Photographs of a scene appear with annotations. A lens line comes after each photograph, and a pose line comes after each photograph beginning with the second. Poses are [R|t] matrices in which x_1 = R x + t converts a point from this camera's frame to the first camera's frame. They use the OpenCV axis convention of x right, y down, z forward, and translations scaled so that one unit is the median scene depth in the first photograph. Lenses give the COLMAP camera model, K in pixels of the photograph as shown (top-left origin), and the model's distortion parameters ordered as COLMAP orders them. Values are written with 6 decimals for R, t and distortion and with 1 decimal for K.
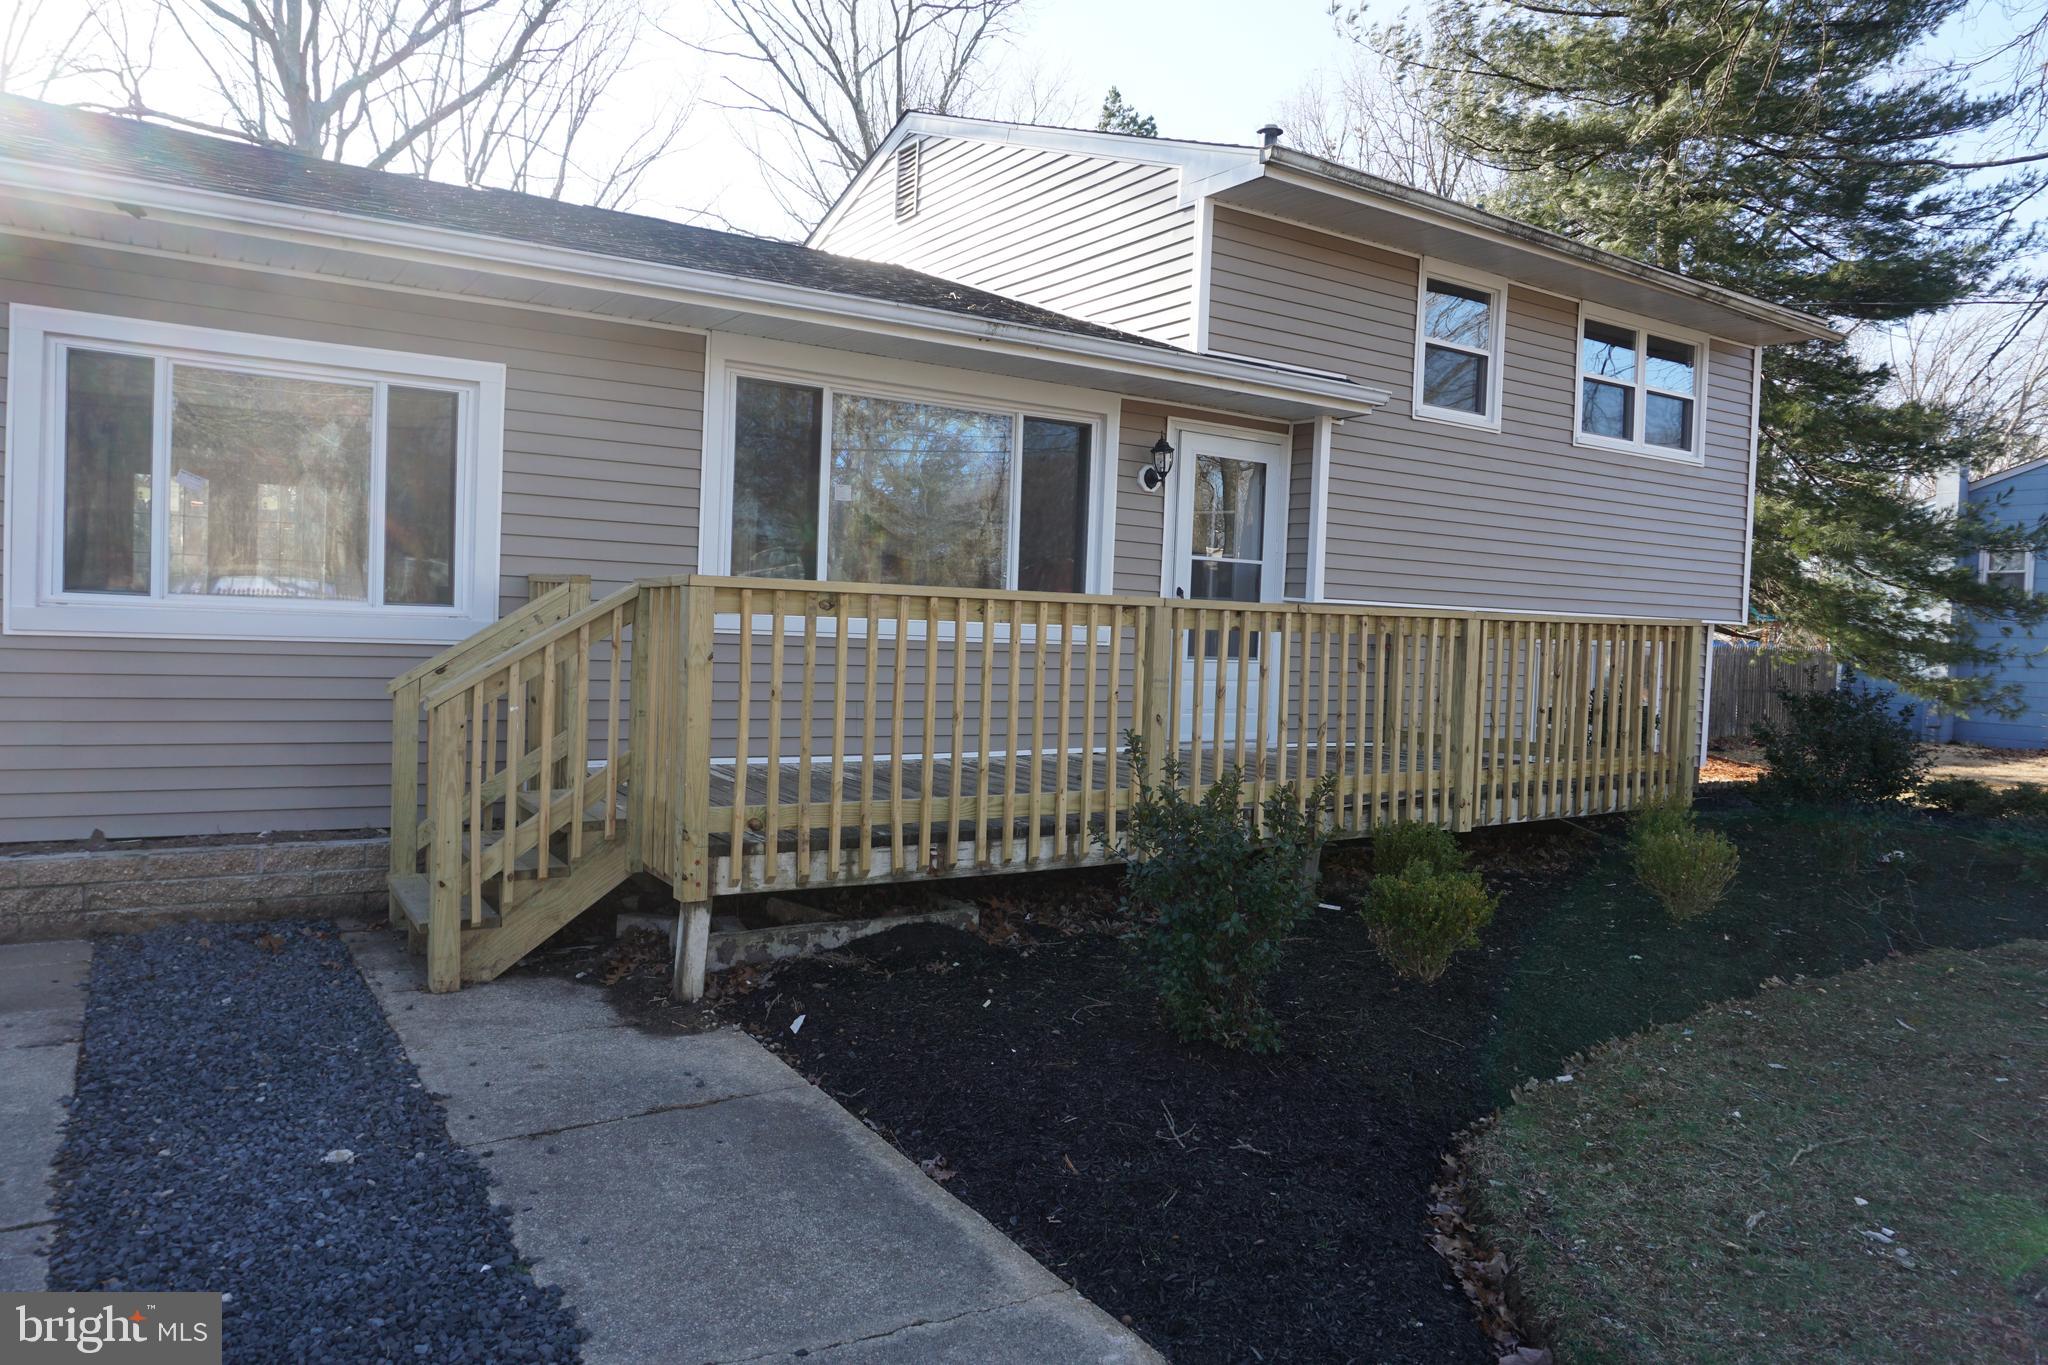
lens RADIAL K [[1405.9, 0, 1024.0], [0, 1405.9, 682.5], [0, 0, 1]] dist [-0.042490, 0.008564]
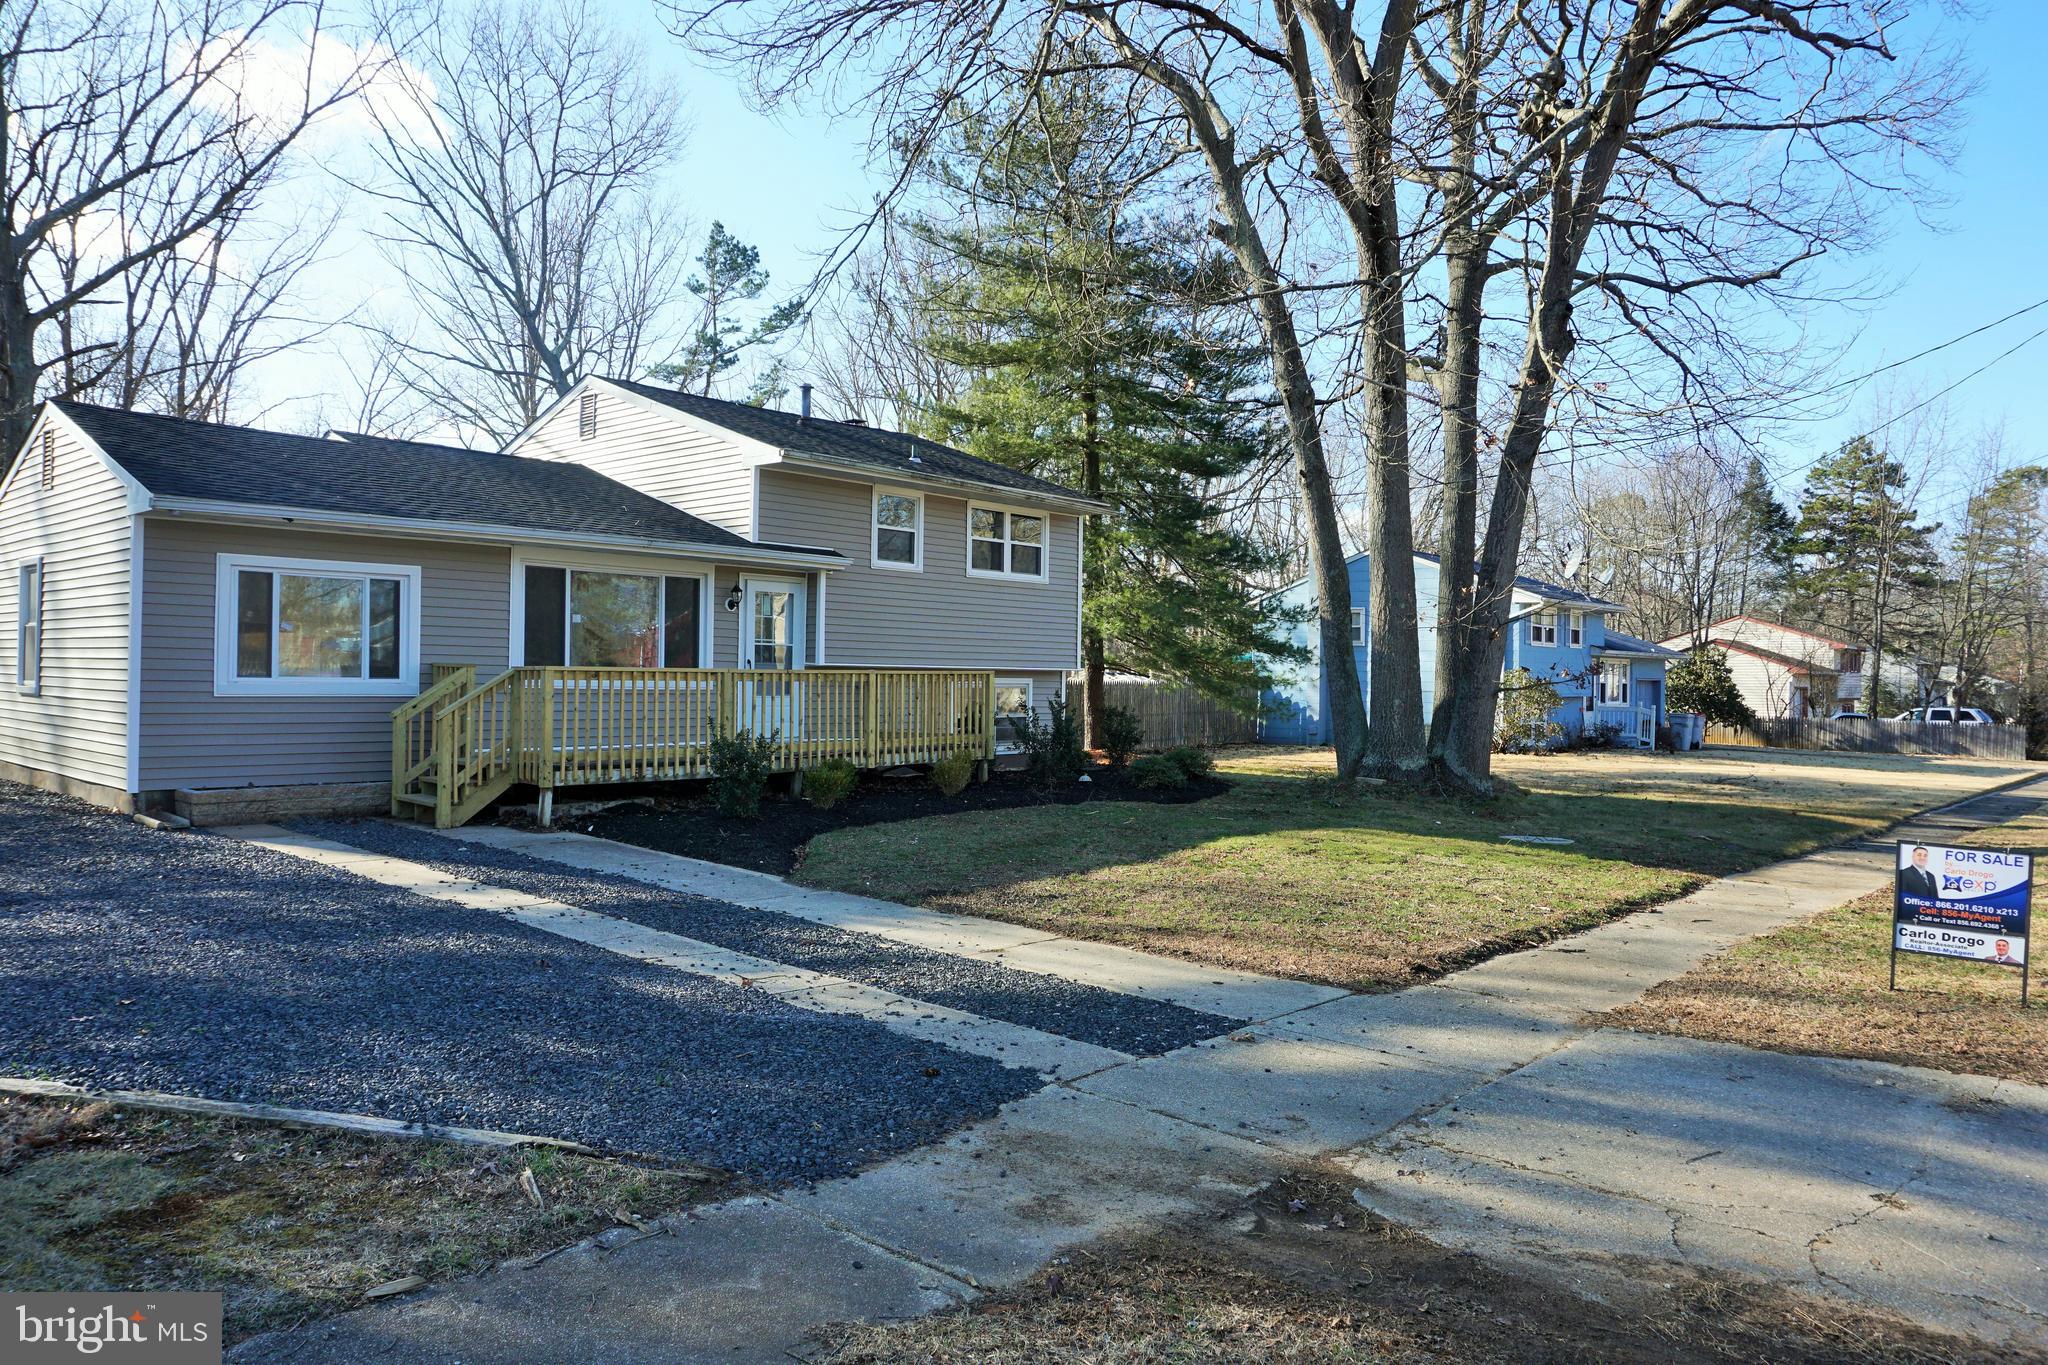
lens RADIAL K [[1405.9, 0, 1024.0], [0, 1405.9, 682.5], [0, 0, 1]] dist [-0.042490, 0.008564]
pose [[0.966473, -0.022606, 0.255770, -0.019856], [0.030705, 0.999144, -0.027714, 0.032444], [-0.254925, 0.034638, 0.966340, -1.046413]]
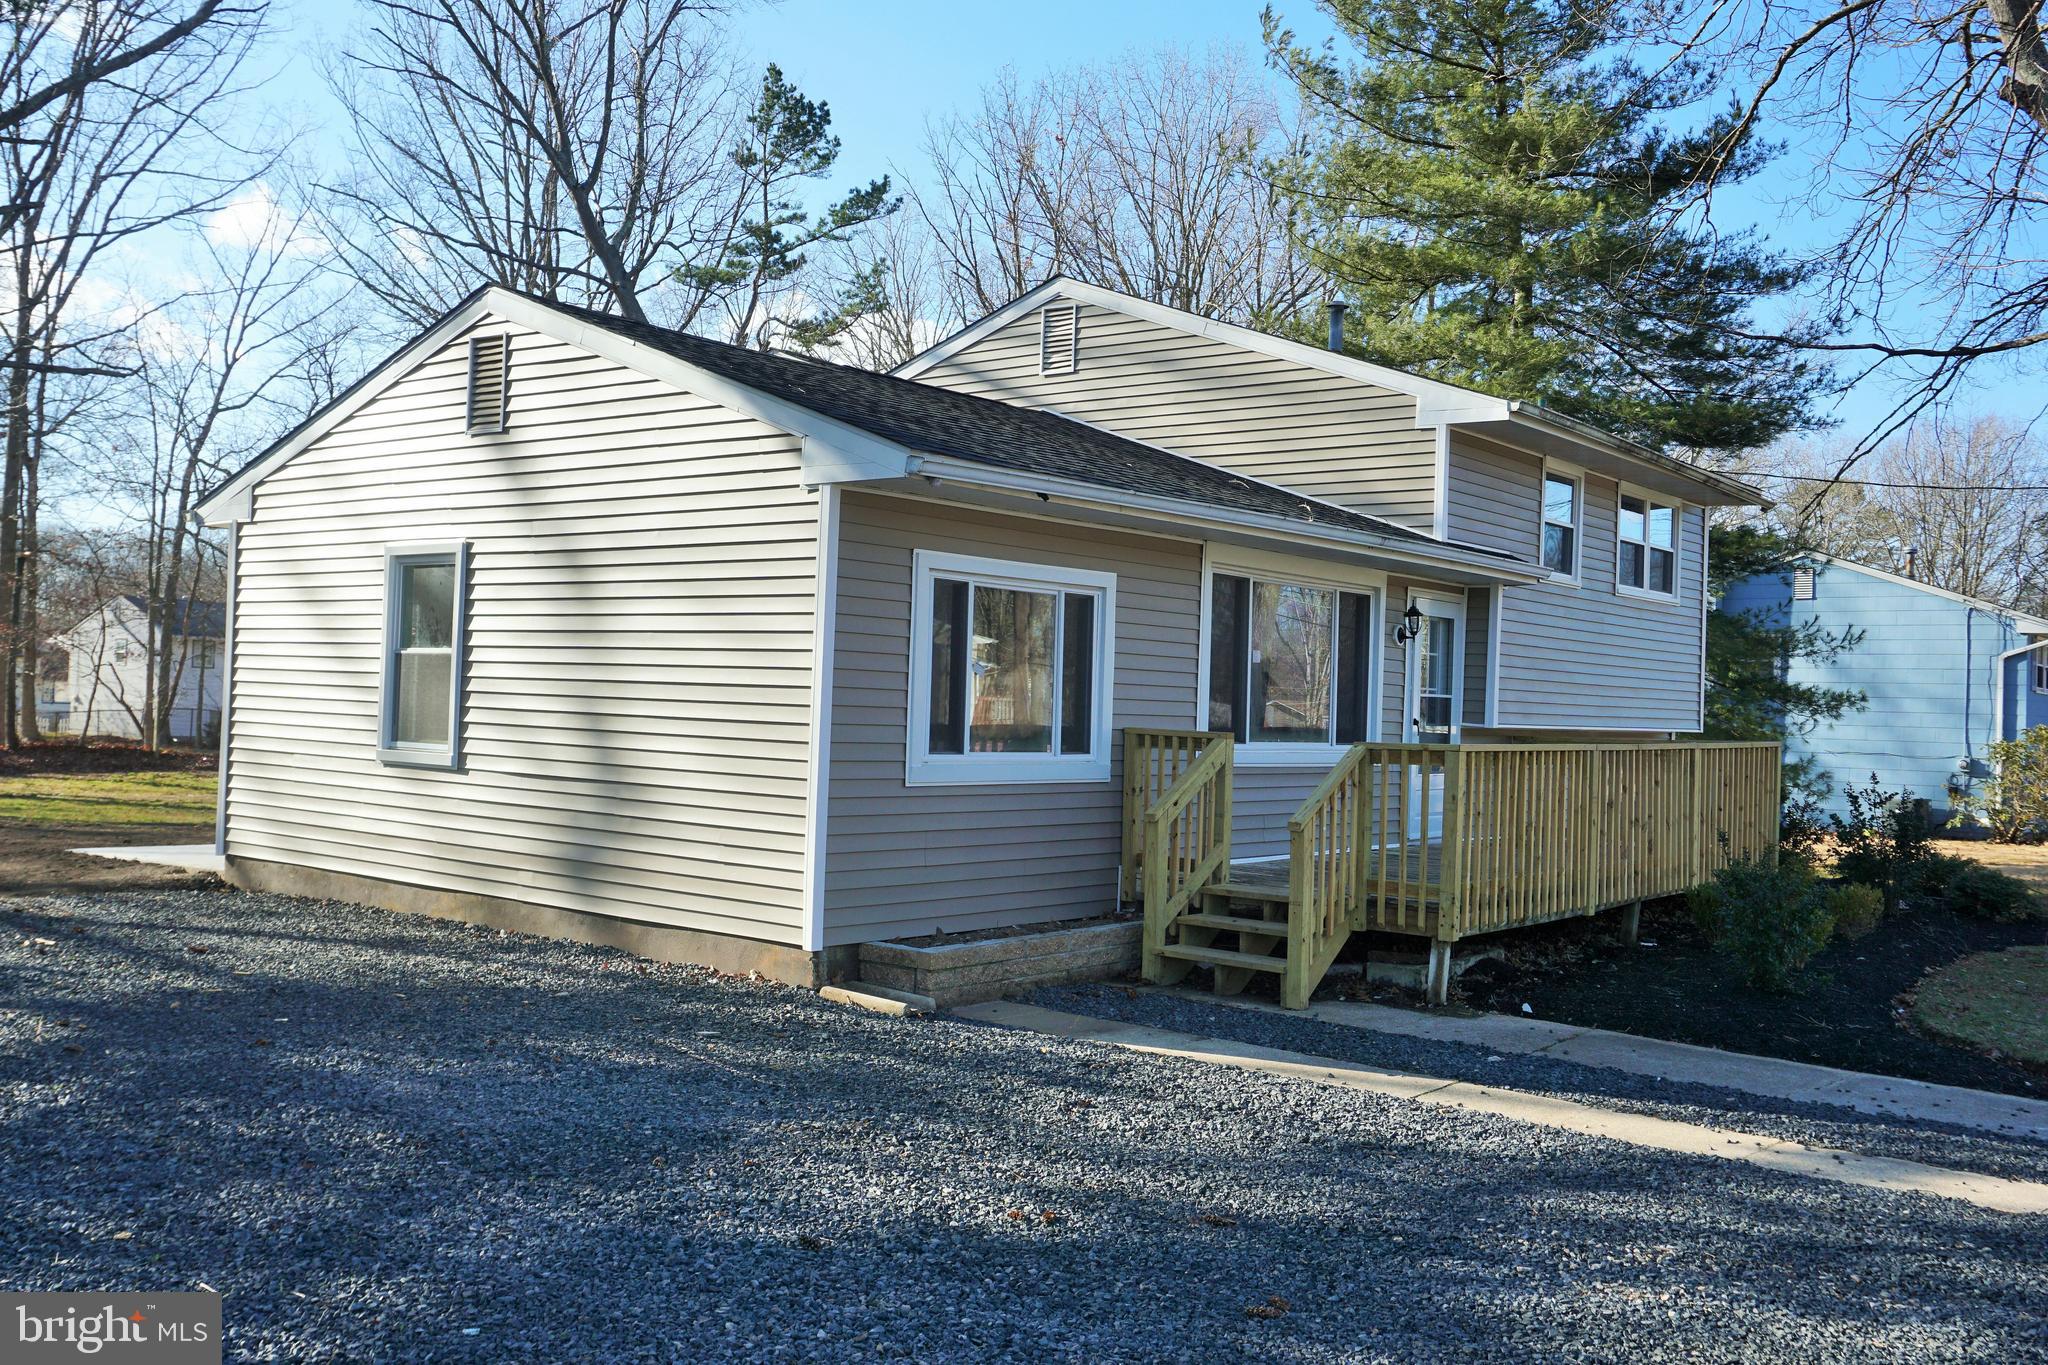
lens RADIAL K [[1878.7, 0, 1024.0], [0, 1878.7, 682.5], [0, 0, 1]] dist [-0.007376, -0.004662]
pose [[0.948212, -0.002214, 0.317630, -0.817349], [0.015588, 0.999095, -0.039569, -0.040557], [-0.317255, 0.042471, 0.947389, -0.544584]]
